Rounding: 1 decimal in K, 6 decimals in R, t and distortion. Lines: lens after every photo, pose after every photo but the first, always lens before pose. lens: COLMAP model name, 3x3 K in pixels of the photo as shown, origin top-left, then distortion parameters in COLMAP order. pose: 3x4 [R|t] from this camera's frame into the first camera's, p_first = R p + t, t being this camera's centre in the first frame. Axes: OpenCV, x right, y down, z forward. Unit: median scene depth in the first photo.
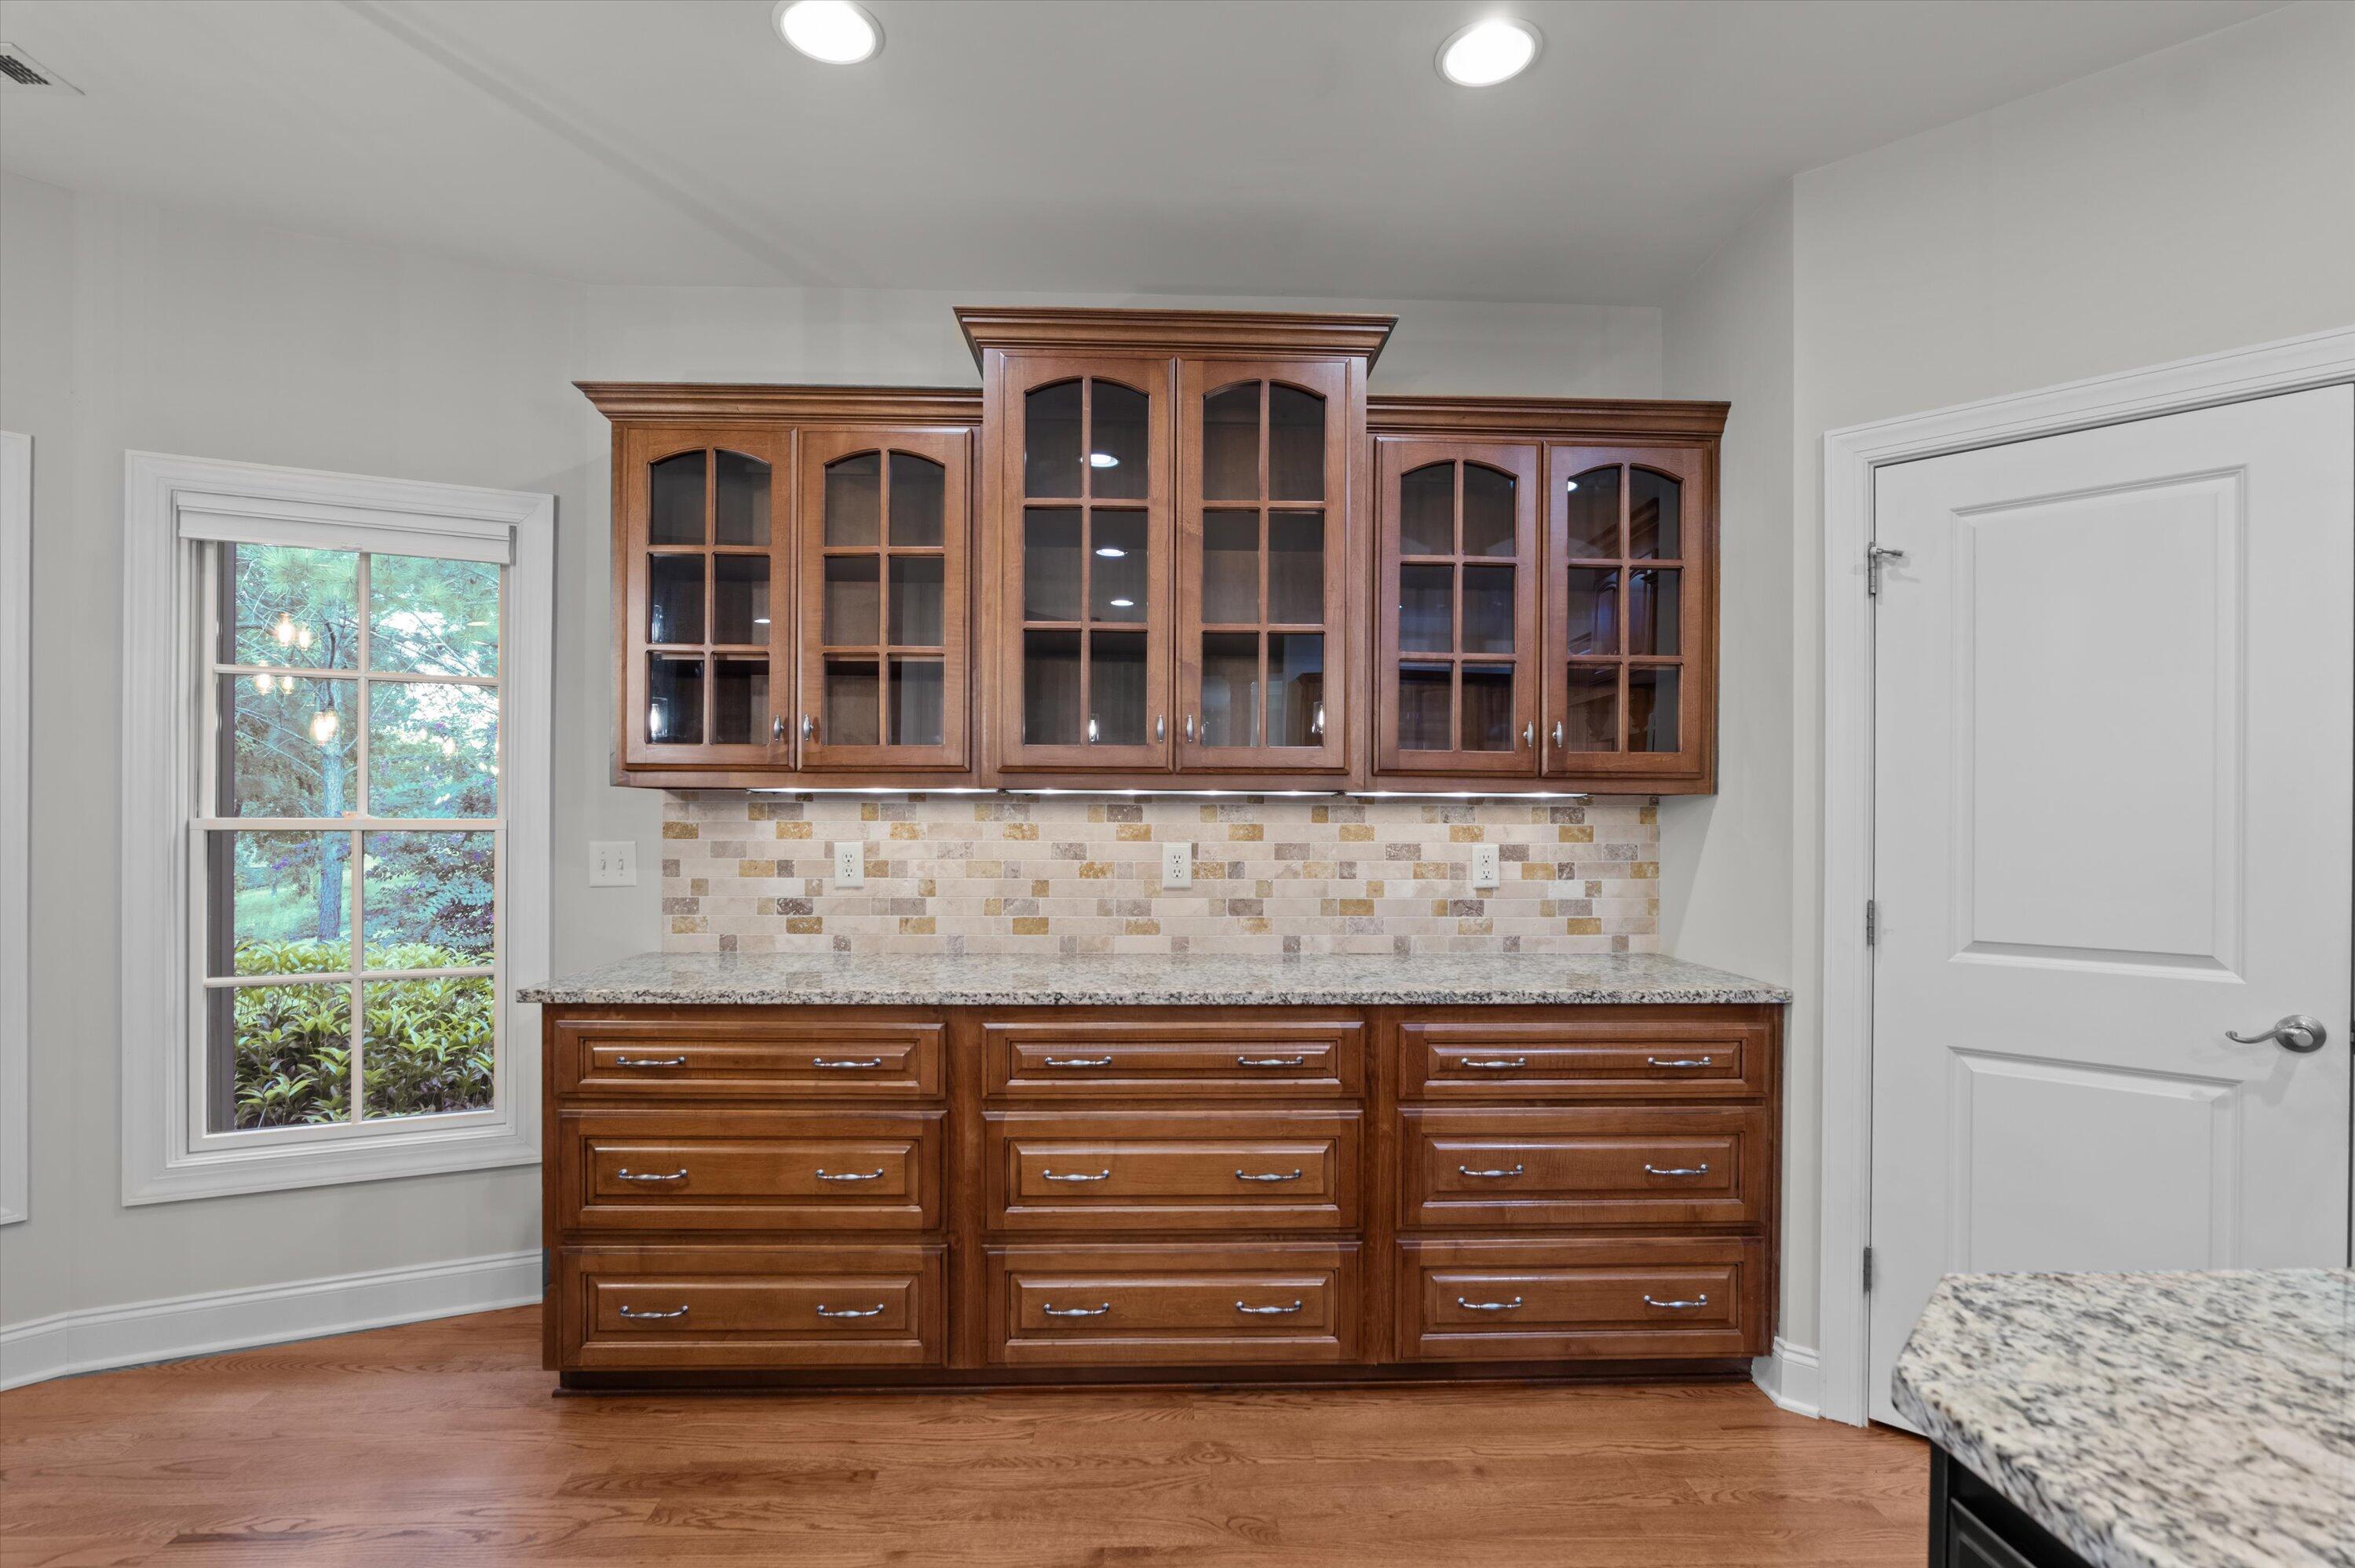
lens RADIAL K [[1382.4, 0, 1181.9], [0, 1382.4, 788.8], [0, 0, 1]] dist [0.007278, -0.003834]
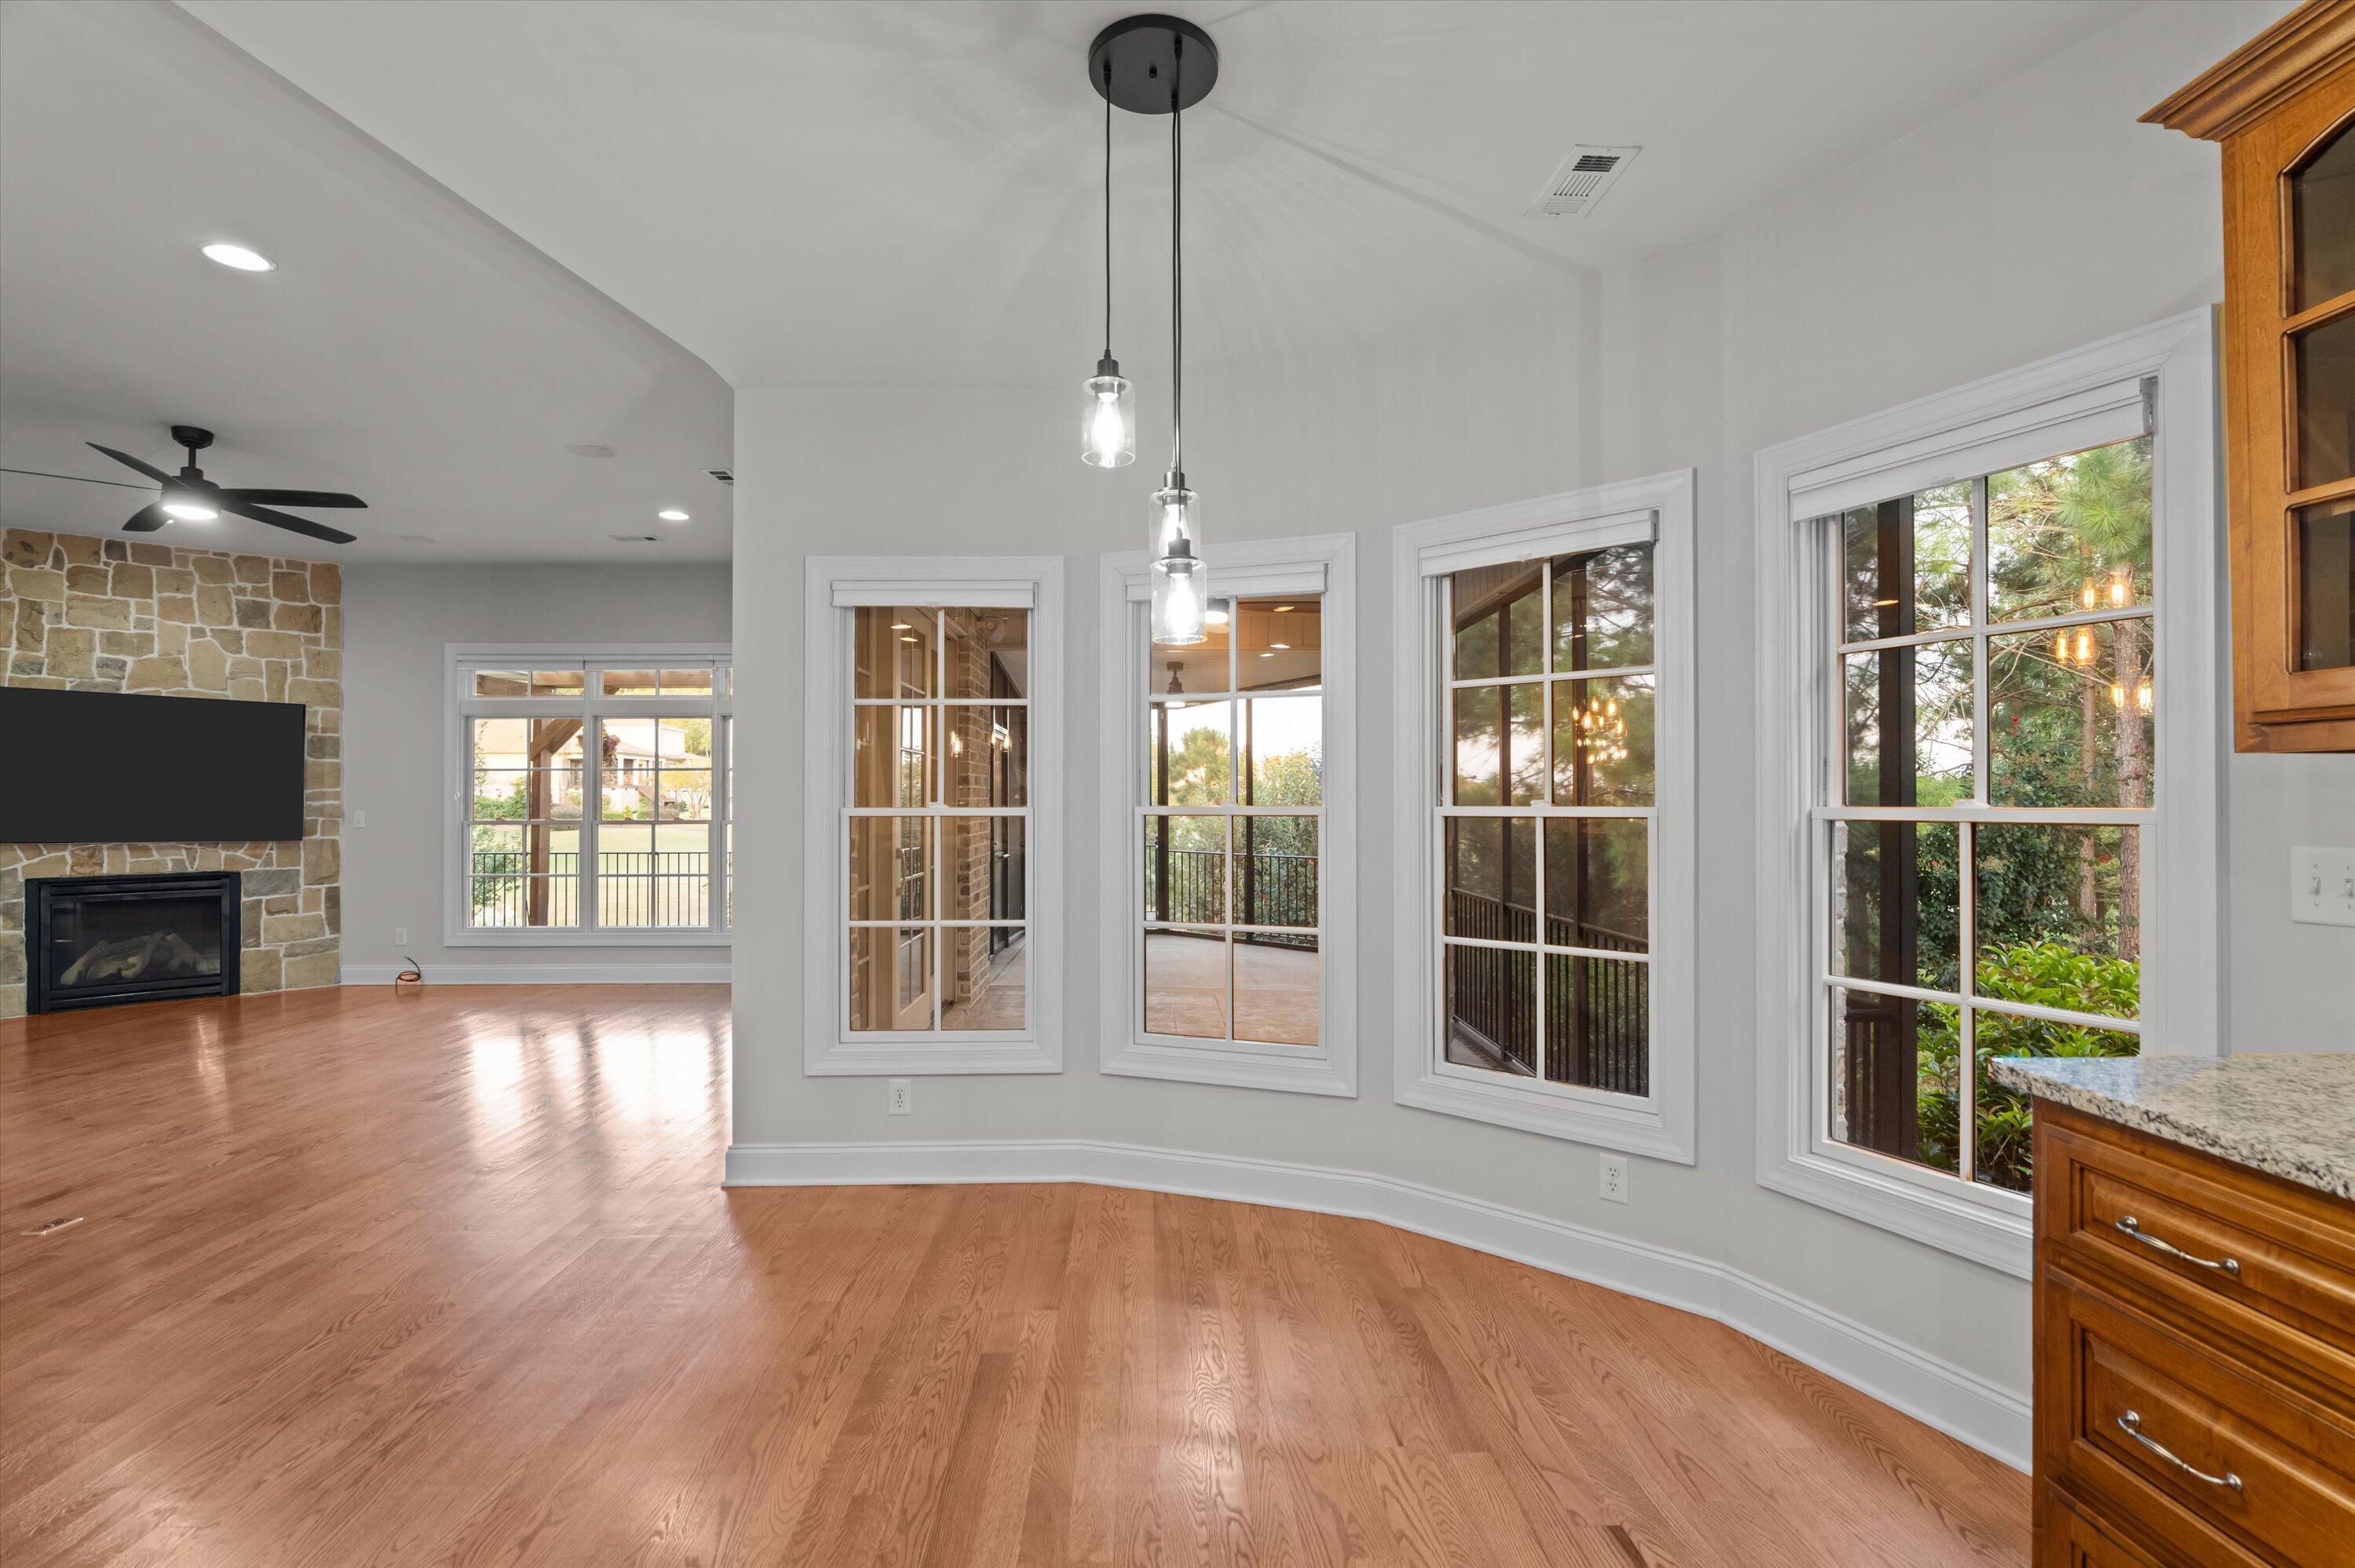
lens RADIAL K [[1090.0, 0, 1179.8], [0, 1090.0, 787.7], [0, 0, 1]] dist [-0.019983, 0.004766]
pose [[-0.012715, -0.019224, -0.999734, 0.049508], [0.013990, 0.999714, -0.019401, 0.015817], [0.999821, -0.014233, -0.012443, 0.563126]]
